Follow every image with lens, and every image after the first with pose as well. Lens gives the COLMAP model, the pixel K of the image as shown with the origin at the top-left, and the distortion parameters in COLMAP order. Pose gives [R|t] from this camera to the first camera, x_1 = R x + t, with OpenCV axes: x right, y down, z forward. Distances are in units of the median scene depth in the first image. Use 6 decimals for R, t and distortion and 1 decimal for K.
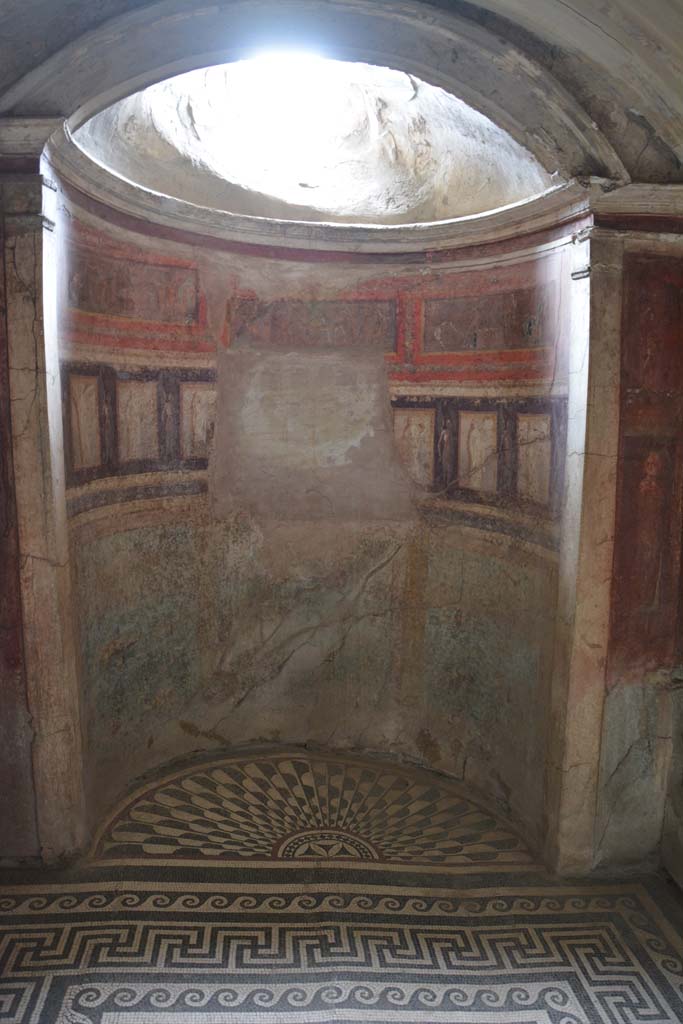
lens RADIAL K [[803.1, 0, 343.4], [0, 803.1, 511.3], [0, 0, 1]] dist [-0.152266, 0.106596]
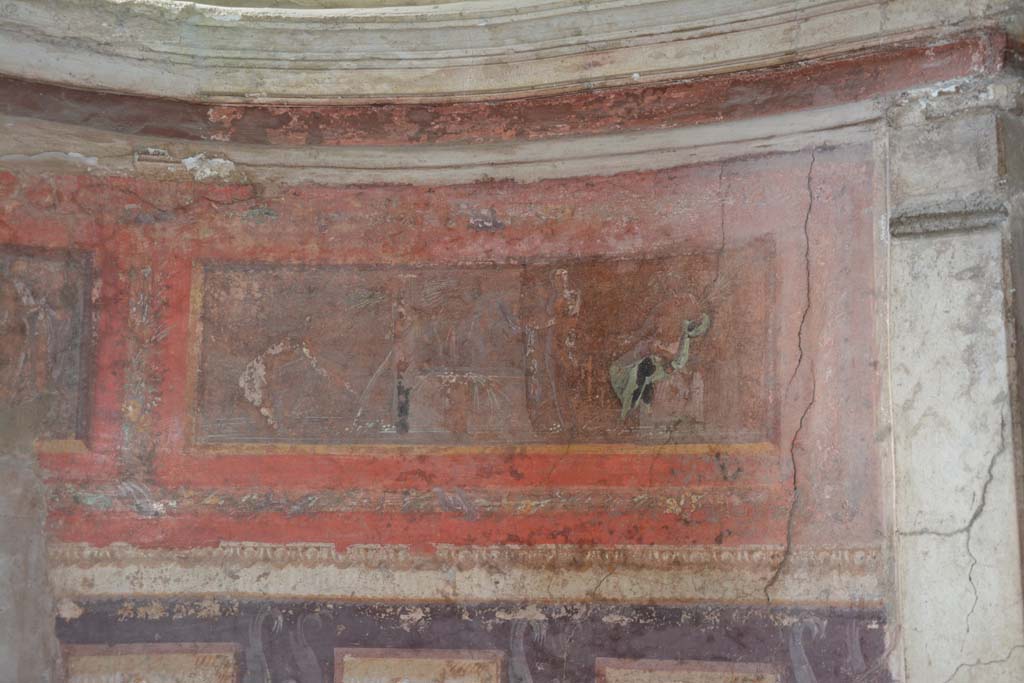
lens RADIAL K [[1760.7, 0, 510.3], [0, 1760.7, 344.8], [0, 0, 1]] dist [0.286841, 0.000000]
pose [[0.768541, 0.076889, 0.635163, -0.240195], [0.084544, 0.971842, -0.219943, -0.091757], [-0.634190, 0.222734, 0.740401, 0.490640]]
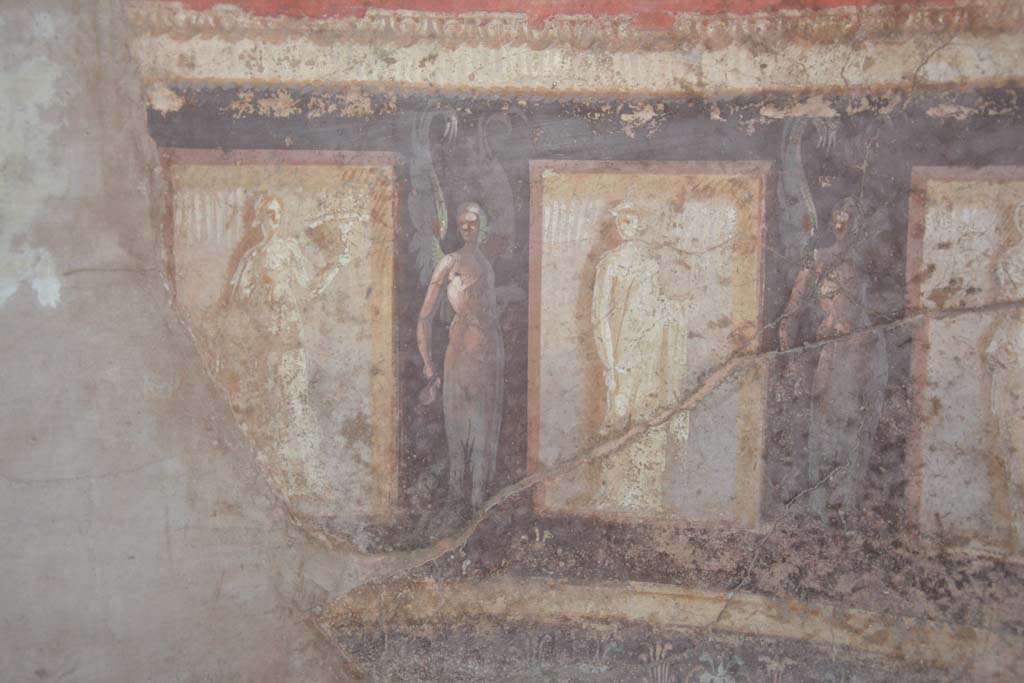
lens RADIAL K [[1340.4, 0, 514.1], [0, 1340.4, 346.2], [0, 0, 1]] dist [0.111295, 0.000000]
pose [[0.746752, -0.100065, 0.657532, -0.103181], [0.092551, 0.994633, 0.046256, -0.100771], [-0.658631, 0.026313, 0.752006, 0.790215]]
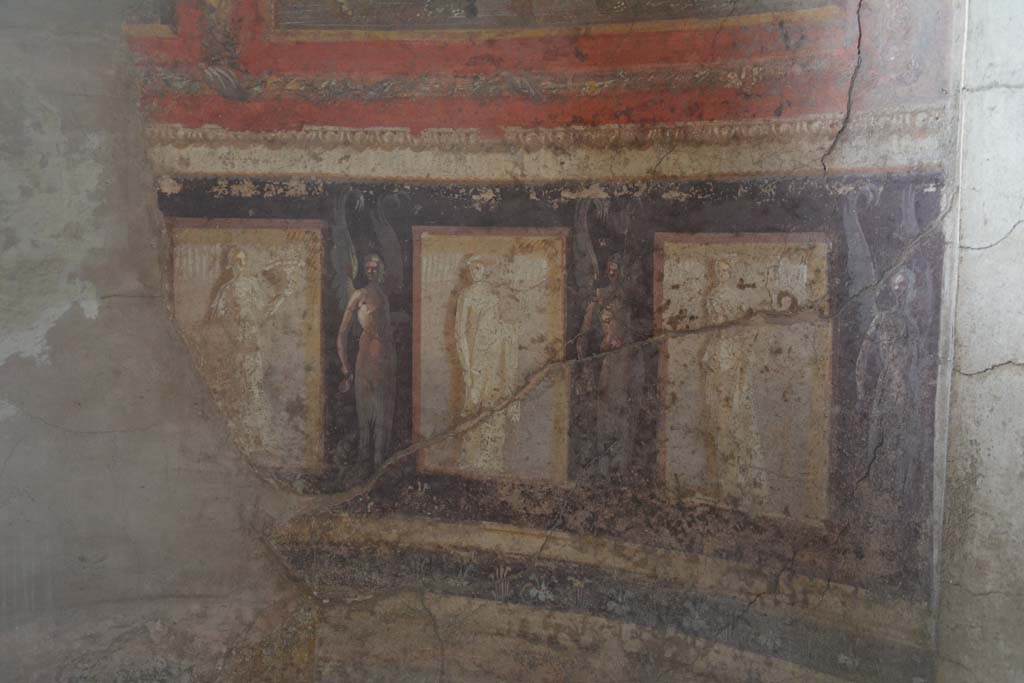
lens RADIAL K [[1340.4, 0, 511.9], [0, 1340.4, 343.4], [0, 0, 1]] dist [0.111295, 0.000000]
pose [[0.844131, -0.055026, 0.533306, -0.109011], [0.073177, 0.997235, -0.012933, -0.076406], [-0.531119, 0.049943, 0.845824, 0.582456]]
